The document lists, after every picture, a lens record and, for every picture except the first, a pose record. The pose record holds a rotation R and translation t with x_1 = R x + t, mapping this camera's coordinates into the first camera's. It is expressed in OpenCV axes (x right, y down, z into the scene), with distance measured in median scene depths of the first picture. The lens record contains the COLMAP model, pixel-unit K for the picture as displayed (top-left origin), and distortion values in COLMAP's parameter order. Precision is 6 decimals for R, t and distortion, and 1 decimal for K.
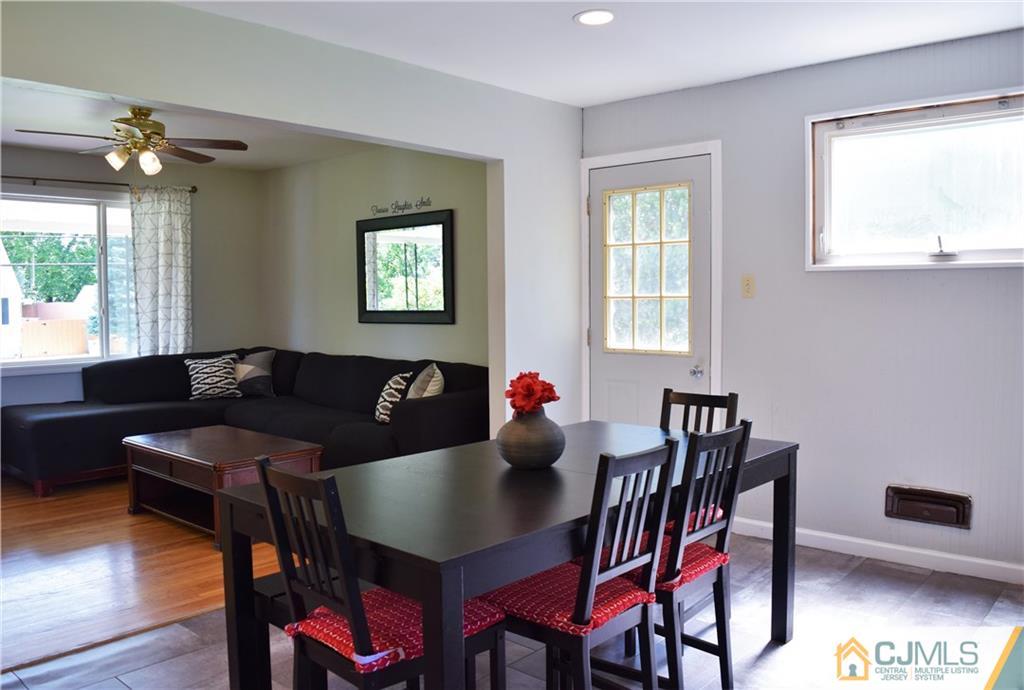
lens RADIAL K [[814.2, 0, 510.5], [0, 814.2, 340.9], [0, 0, 1]] dist [-0.075822, -0.006670]
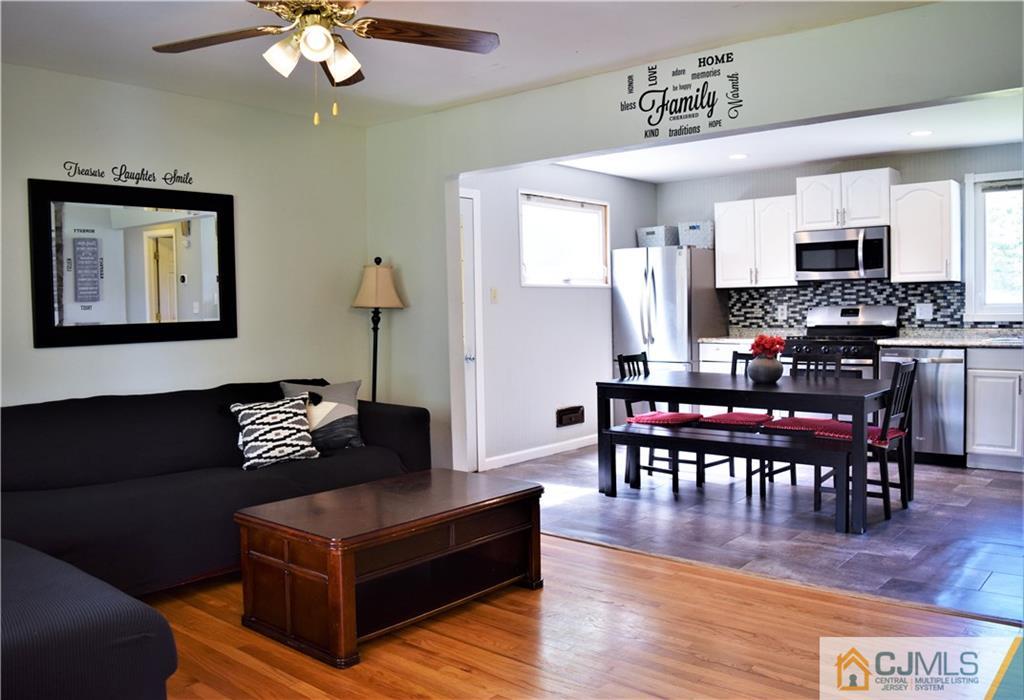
lens RADIAL K [[825.5, 0, 519.7], [0, 825.5, 348.4], [0, 0, 1]] dist [-0.093244, 0.013948]
pose [[-0.021820, -0.039806, 0.998969, -0.790944], [0.071980, 0.996551, 0.041282, -0.020443], [-0.997167, 0.072806, -0.018879, 0.655533]]
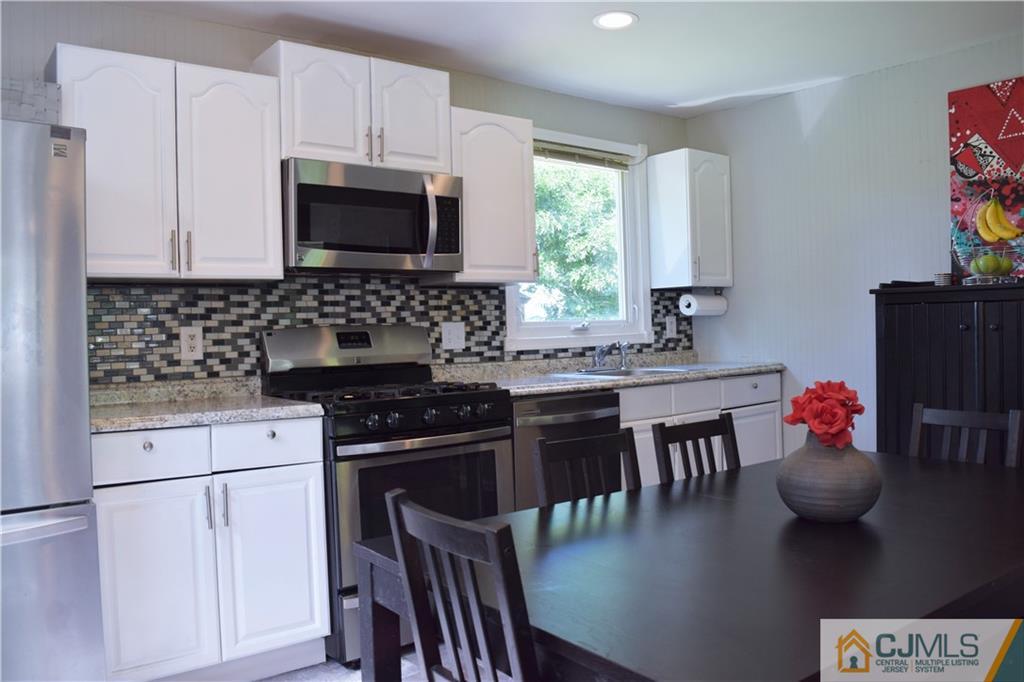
lens RADIAL K [[805.6, 0, 510.6], [0, 805.6, 340.3], [0, 0, 1]] dist [-0.097878, 0.024553]
pose [[-0.983190, 0.033588, 0.179471, 0.068452], [0.045167, 0.997126, 0.060829, -0.019282], [-0.176912, 0.067913, -0.981881, 0.700305]]
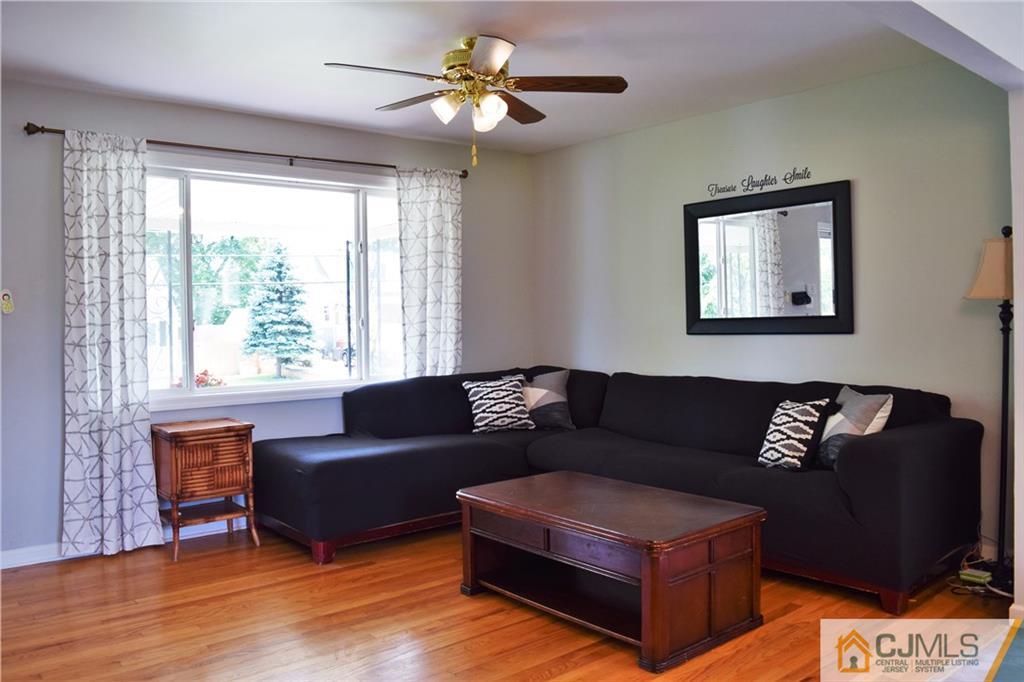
lens RADIAL K [[805.6, 0, 512.8], [0, 805.6, 341.1], [0, 0, 1]] dist [-0.097878, 0.024553]
pose [[0.990367, -0.007320, -0.138276, -0.247808], [0.003816, 0.999665, -0.025589, 0.003287], [0.138417, 0.024814, 0.990063, 0.212440]]
